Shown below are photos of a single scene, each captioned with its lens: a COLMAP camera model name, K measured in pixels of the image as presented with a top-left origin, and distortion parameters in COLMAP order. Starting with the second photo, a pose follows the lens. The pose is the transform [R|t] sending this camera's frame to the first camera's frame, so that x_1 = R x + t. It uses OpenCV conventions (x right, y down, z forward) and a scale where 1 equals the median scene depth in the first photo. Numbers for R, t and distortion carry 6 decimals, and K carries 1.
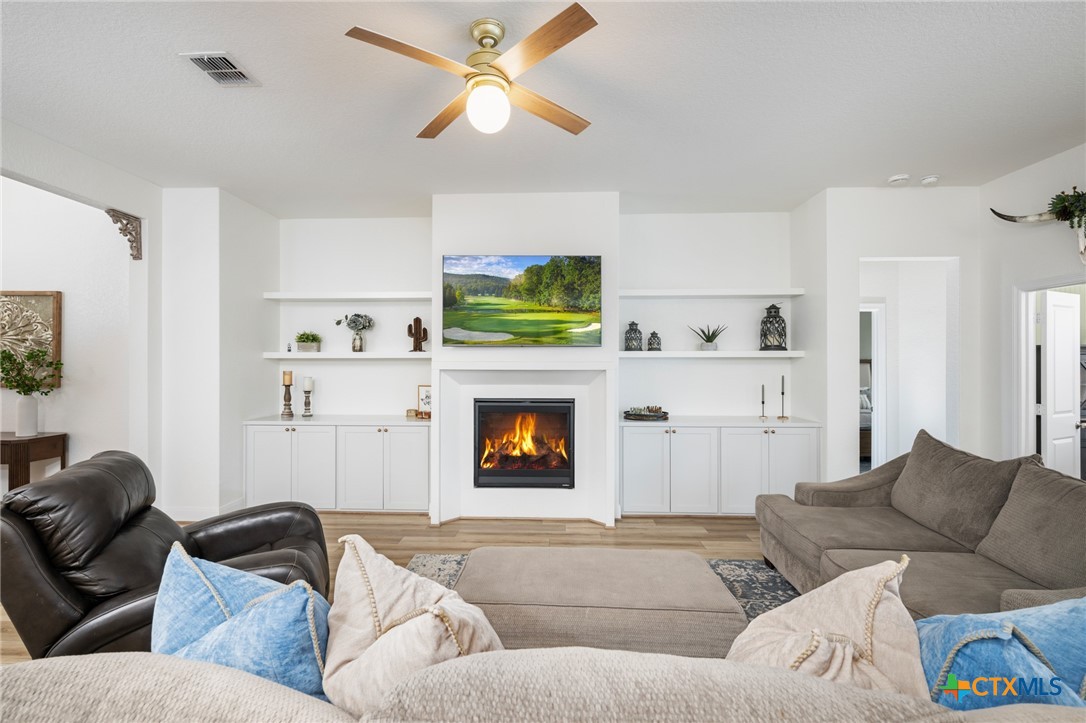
lens RADIAL K [[512.6, 0, 555.0], [0, 512.6, 362.6], [0, 0, 1]] dist [-0.000498, -0.000100]
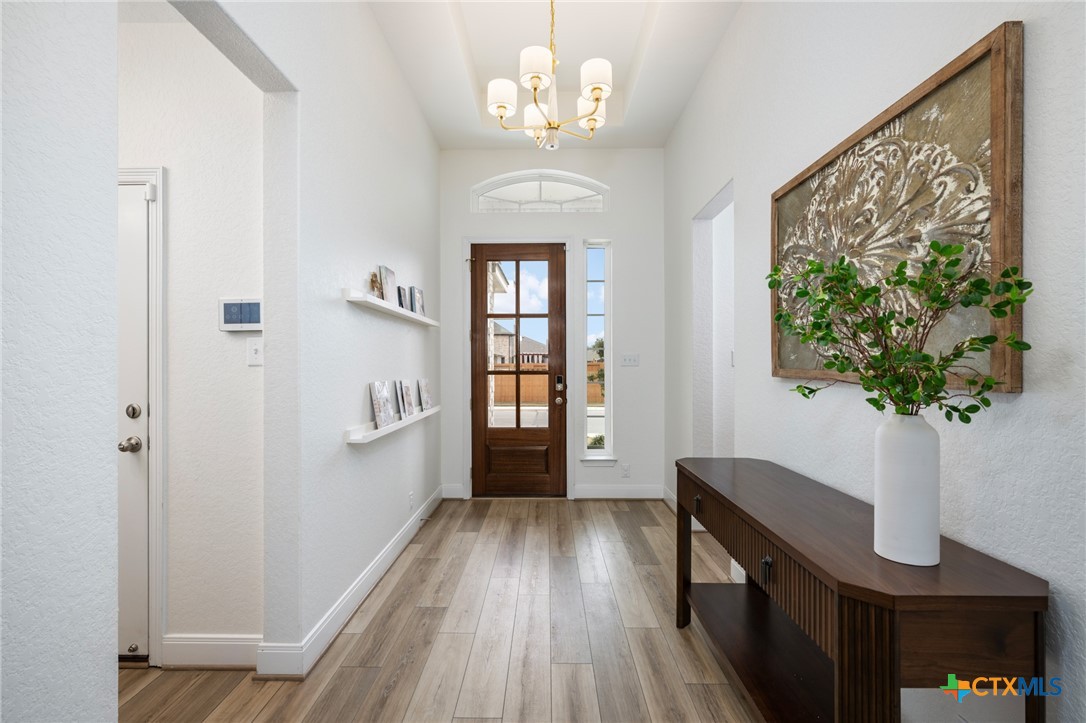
lens RADIAL K [[512.6, 0, 555.0], [0, 512.6, 362.6], [0, 0, 1]] dist [-0.000498, -0.000100]
pose [[0.063788, -0.003215, -0.997958, -0.725864], [0.005671, 0.999980, -0.002859, 0.033058], [0.997947, -0.005477, 0.063805, 0.752544]]
